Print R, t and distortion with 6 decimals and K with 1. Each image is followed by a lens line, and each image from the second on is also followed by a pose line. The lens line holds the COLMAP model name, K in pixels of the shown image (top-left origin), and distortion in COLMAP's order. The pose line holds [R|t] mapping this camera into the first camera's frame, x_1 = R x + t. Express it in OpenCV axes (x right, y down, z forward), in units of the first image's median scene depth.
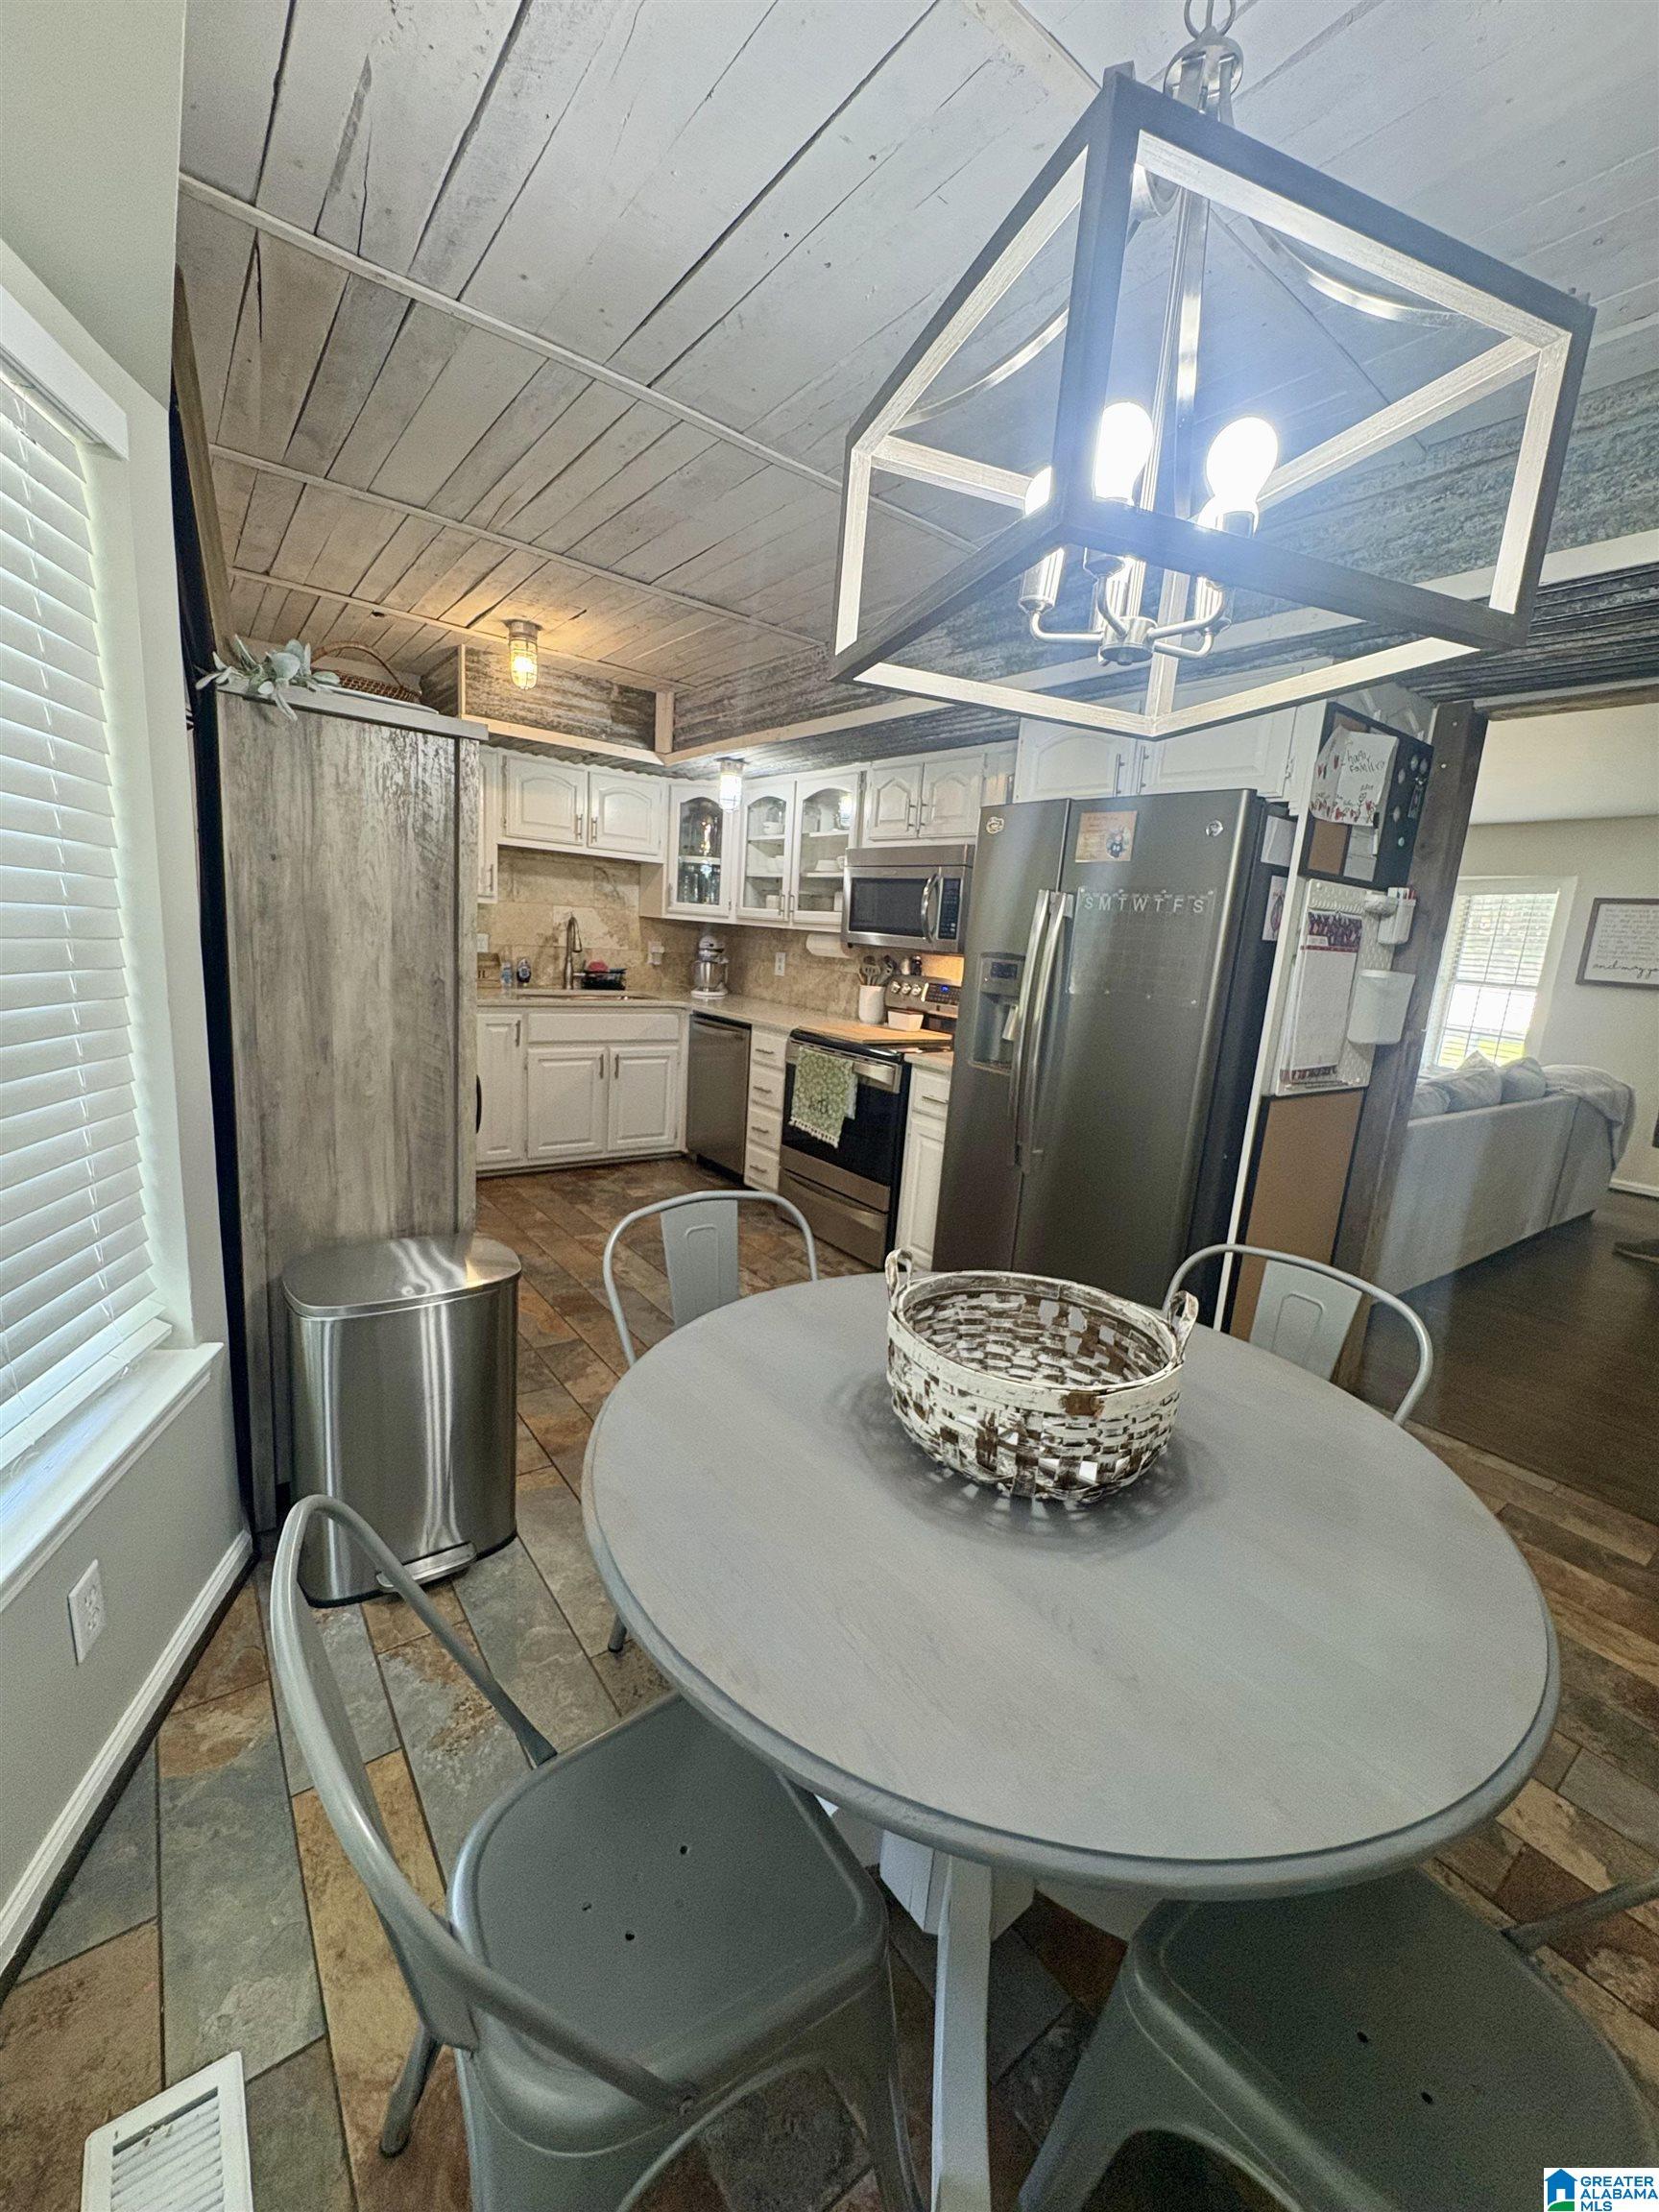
lens RADIAL K [[884.8, 0, 830.4], [0, 884.8, 1104.0], [0, 0, 1]] dist [0.001634, -0.000461]
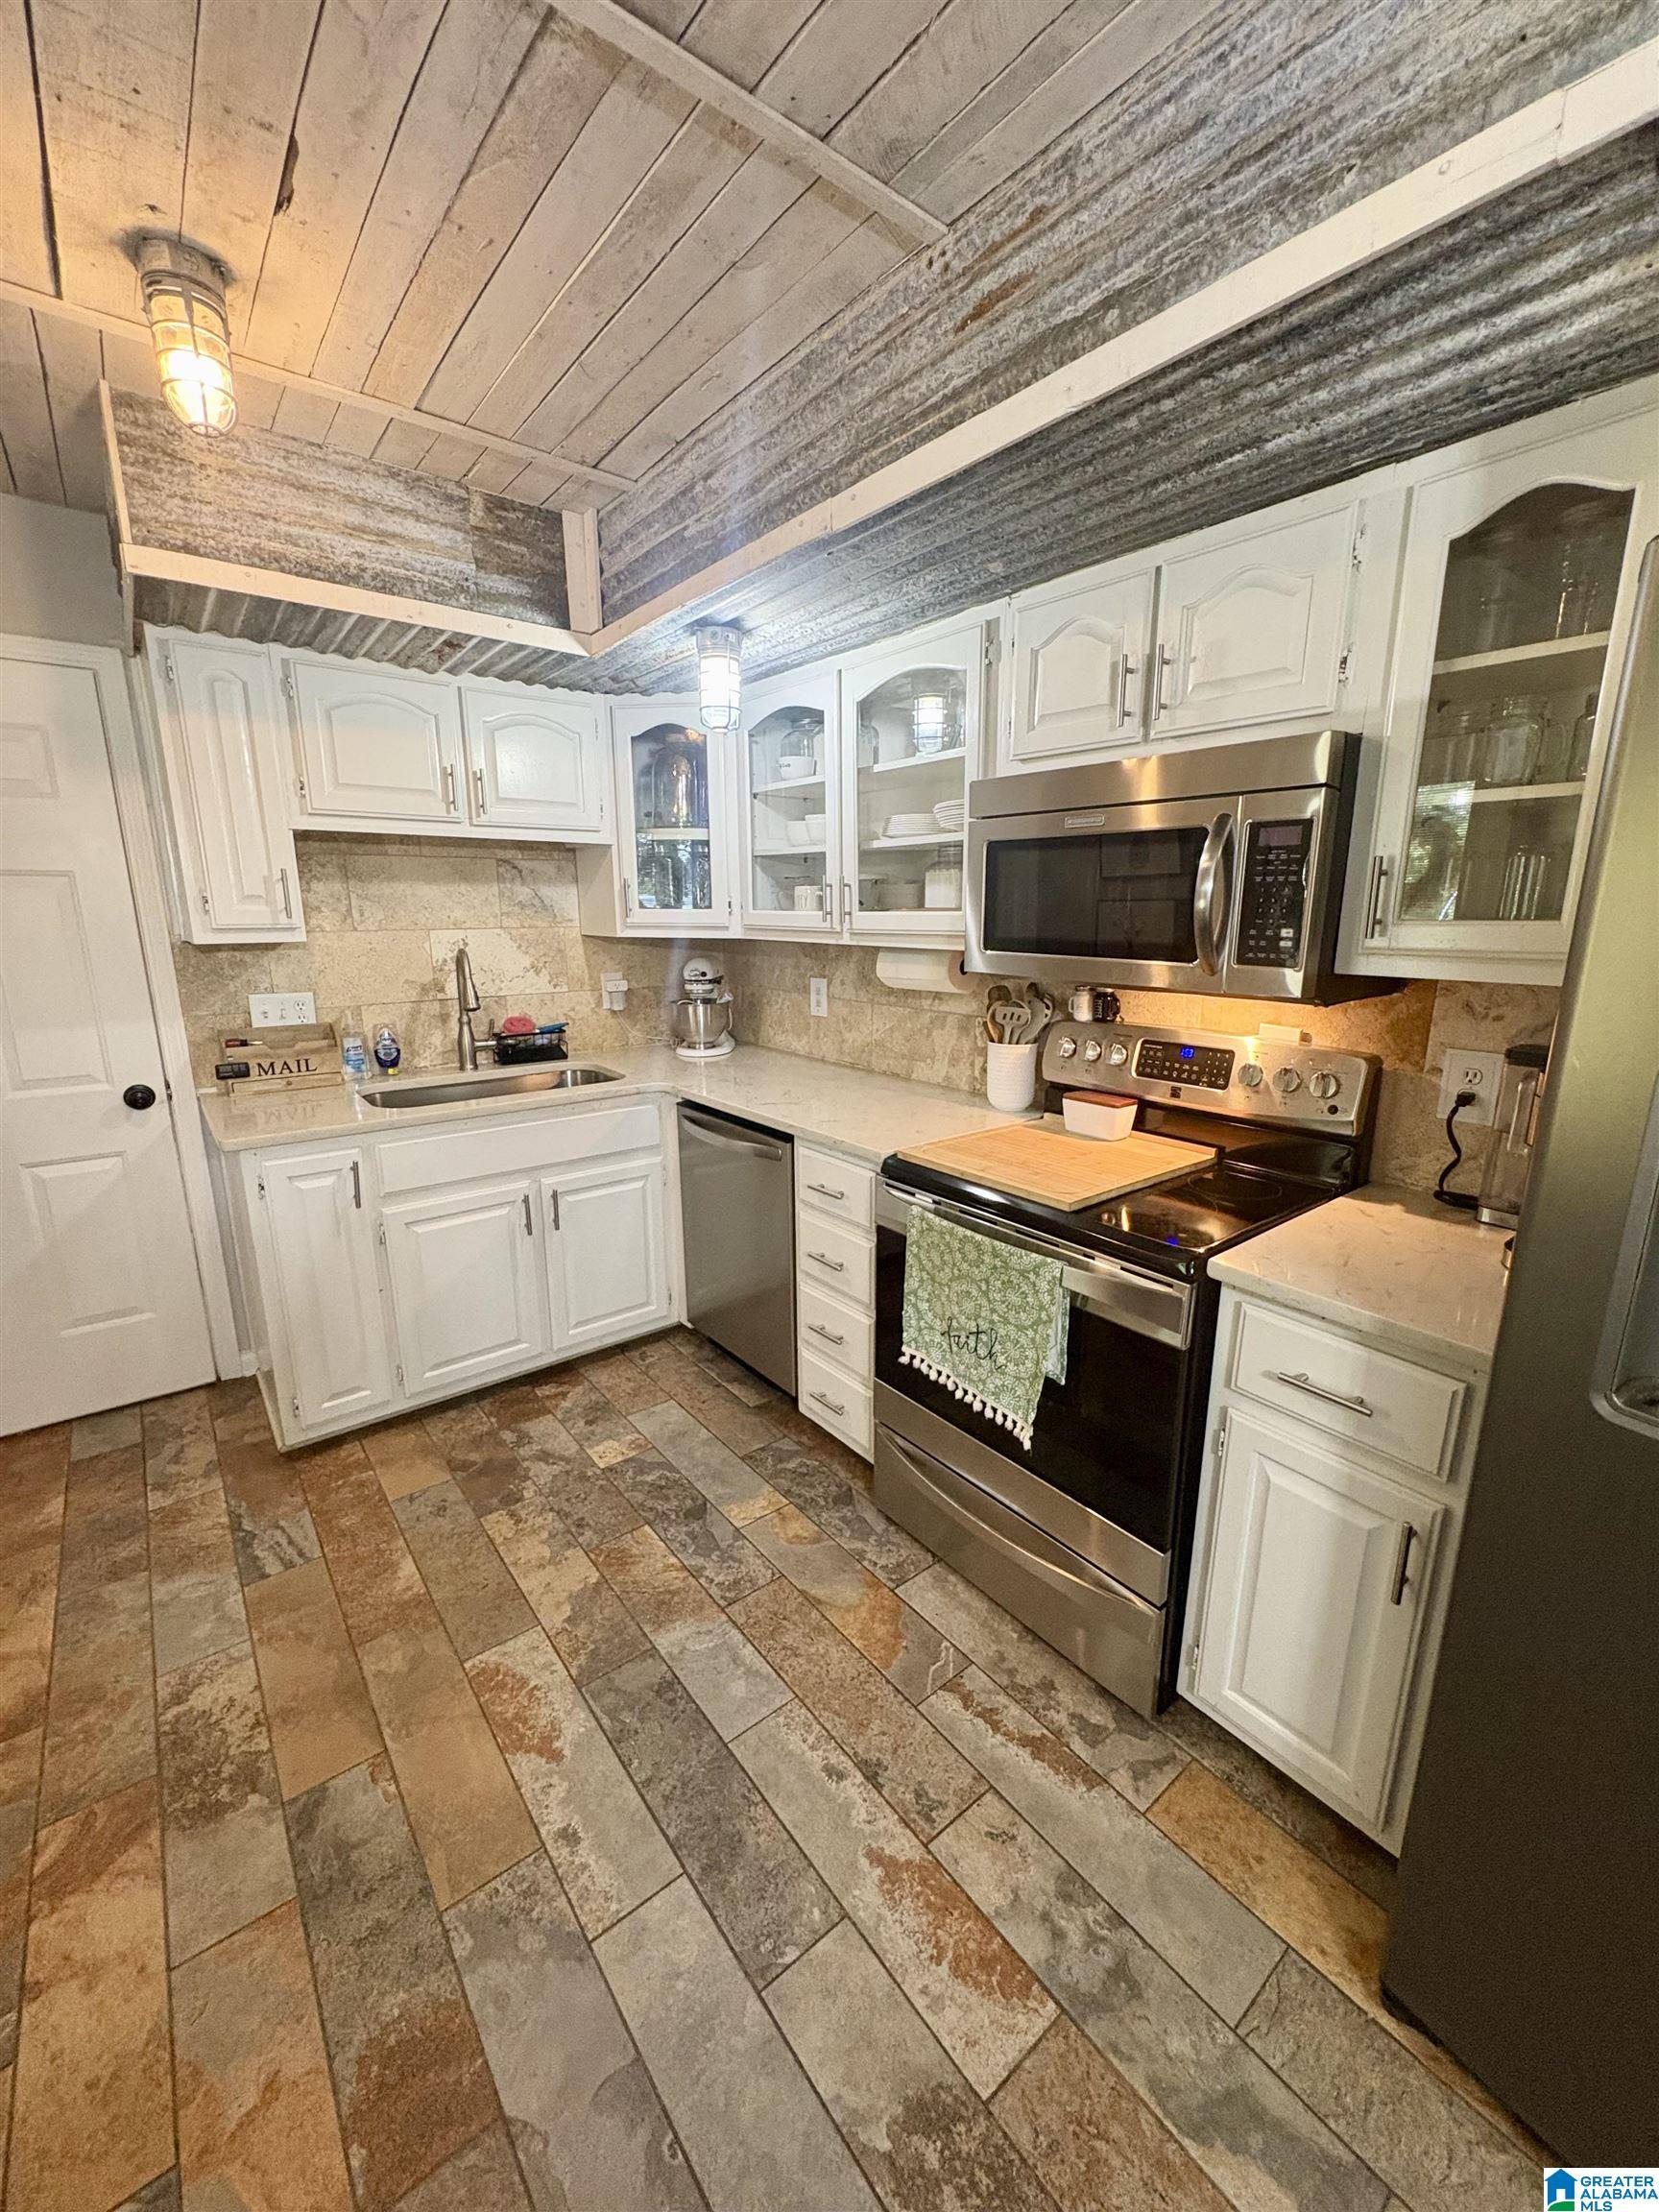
lens RADIAL K [[884.8, 0, 832.3], [0, 884.8, 1106.2], [0, 0, 1]] dist [0.001634, -0.000461]
pose [[0.997052, -0.076508, 0.005796, -0.063688], [0.076317, 0.996687, 0.028105, -0.112356], [-0.007928, -0.027580, 0.999588, 0.439261]]
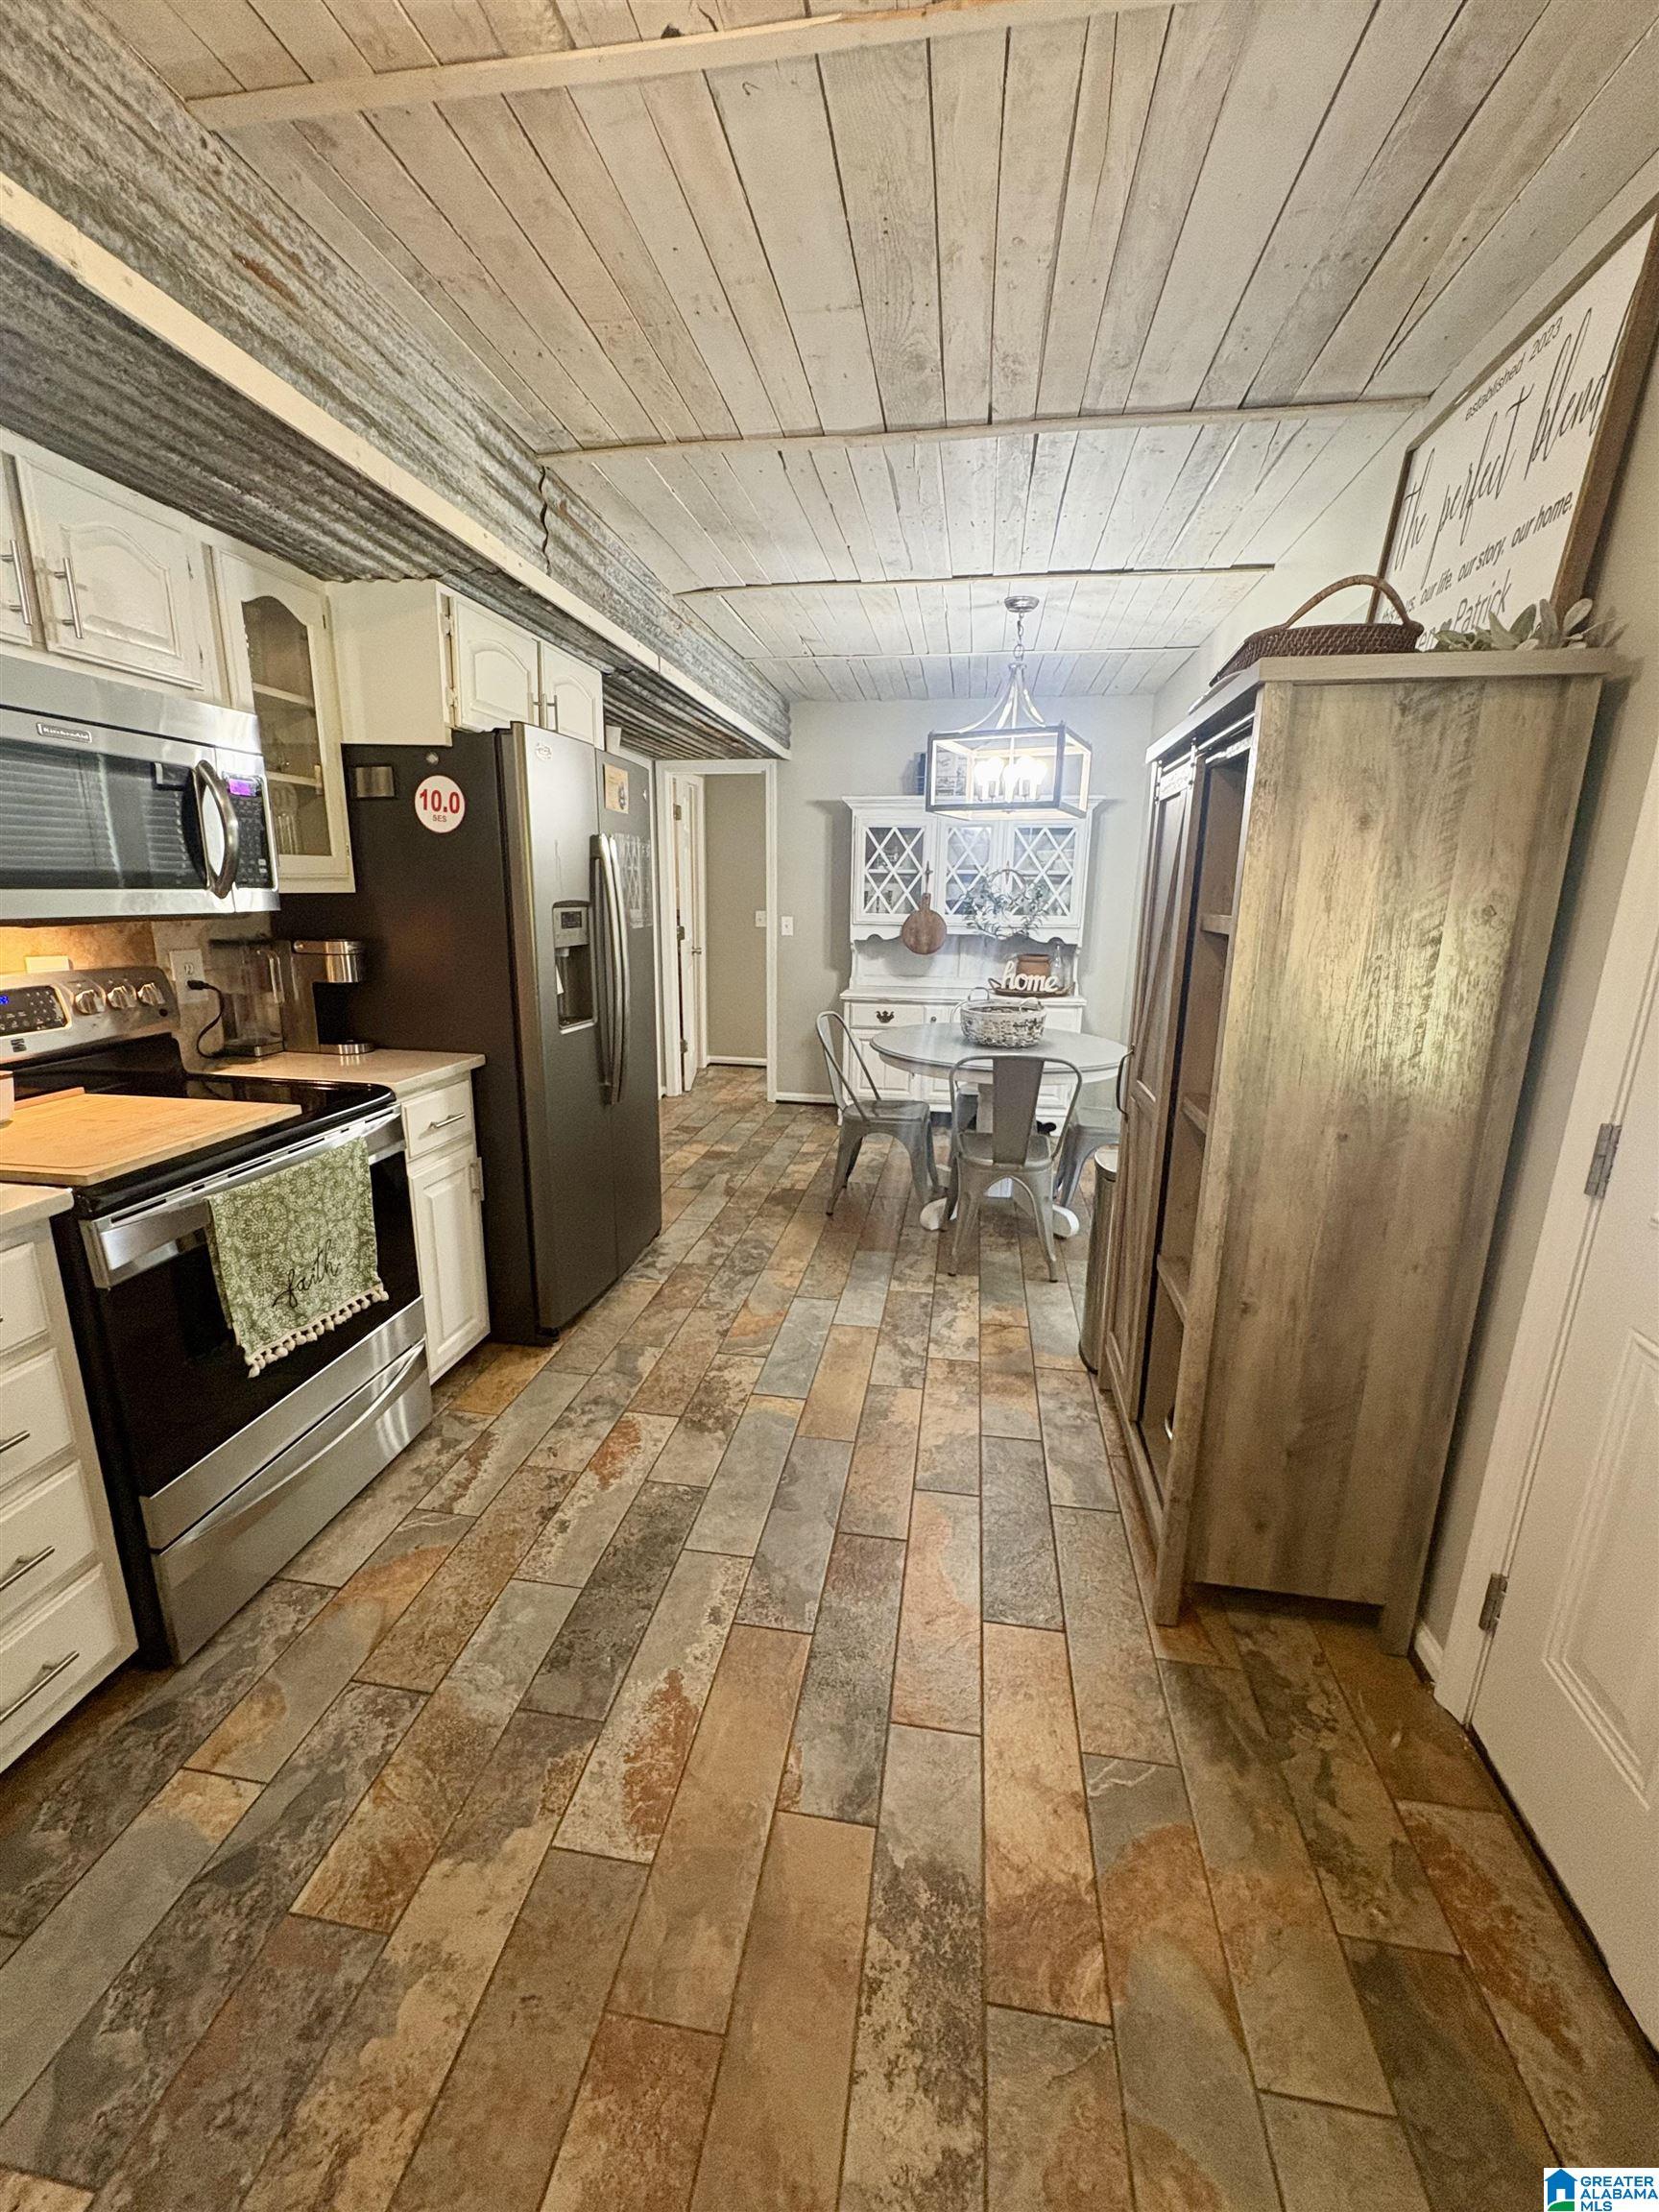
lens RADIAL K [[884.8, 0, 827.5], [0, 884.8, 1105.4], [0, 0, 1]] dist [0.001634, -0.000461]
pose [[-0.688190, -0.258036, 0.678095, -0.406128], [0.073446, 0.905041, 0.418936, -0.206918], [-0.721804, 0.338111, -0.603888, 0.863315]]
